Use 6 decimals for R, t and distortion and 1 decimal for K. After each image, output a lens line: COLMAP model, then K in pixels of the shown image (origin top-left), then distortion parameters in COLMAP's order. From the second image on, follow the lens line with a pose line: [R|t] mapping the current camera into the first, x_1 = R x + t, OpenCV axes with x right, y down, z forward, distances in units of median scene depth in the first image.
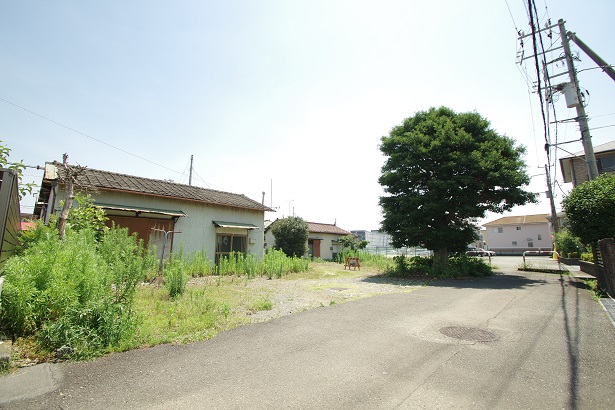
lens RADIAL K [[272.3, 0, 307.7], [0, 272.3, 212.8], [0, 0, 1]] dist [-0.000476, -0.010119]
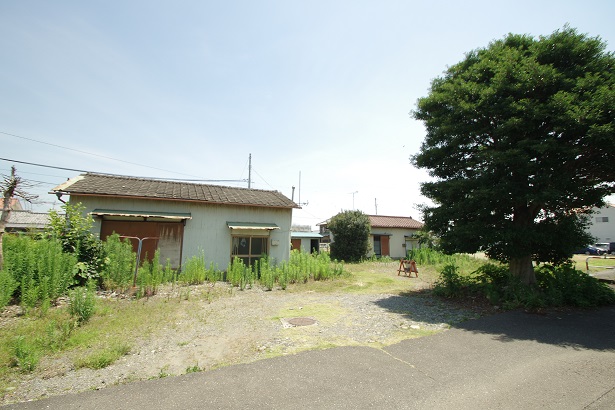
lens RADIAL K [[272.3, 0, 307.7], [0, 272.3, 212.8], [0, 0, 1]] dist [-0.000476, -0.010119]
pose [[0.940206, -0.034864, -0.338818, 0.221137], [0.044930, 0.998750, 0.021910, -0.009630], [0.337631, -0.035823, 0.940597, 0.209452]]
